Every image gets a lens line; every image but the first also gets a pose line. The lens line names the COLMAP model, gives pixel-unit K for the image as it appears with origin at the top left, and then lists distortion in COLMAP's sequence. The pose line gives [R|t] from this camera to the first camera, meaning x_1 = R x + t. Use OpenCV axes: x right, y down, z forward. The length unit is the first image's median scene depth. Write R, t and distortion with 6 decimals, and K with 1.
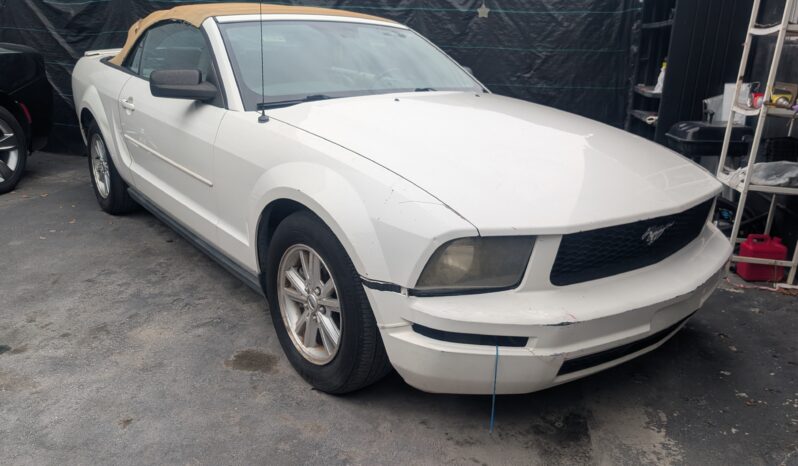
lens RADIAL K [[612.7, 0, 405.0], [0, 612.7, 235.8], [0, 0, 1]] dist [0.009639, -0.006574]
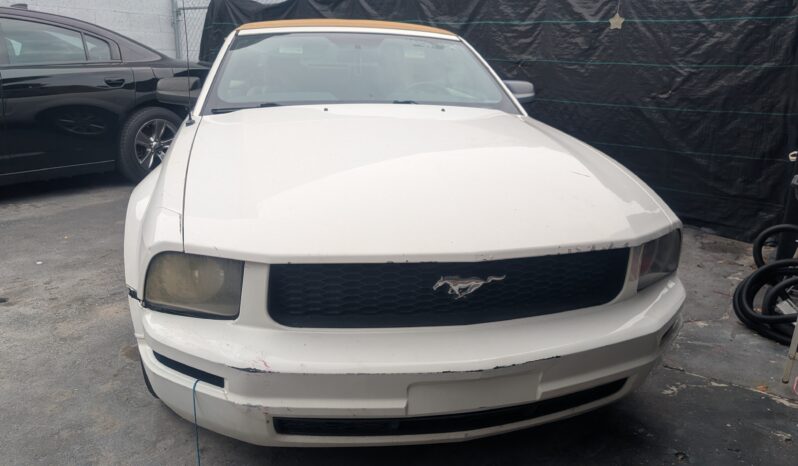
lens RADIAL K [[612.7, 0, 399.1], [0, 612.7, 230.8], [0, 0, 1]] dist [0.009639, -0.006574]
pose [[0.890954, 0.116234, -0.438964, 0.272488], [-0.135959, 0.990621, -0.013643, -0.020933], [0.433261, 0.071837, 0.898401, 0.112799]]
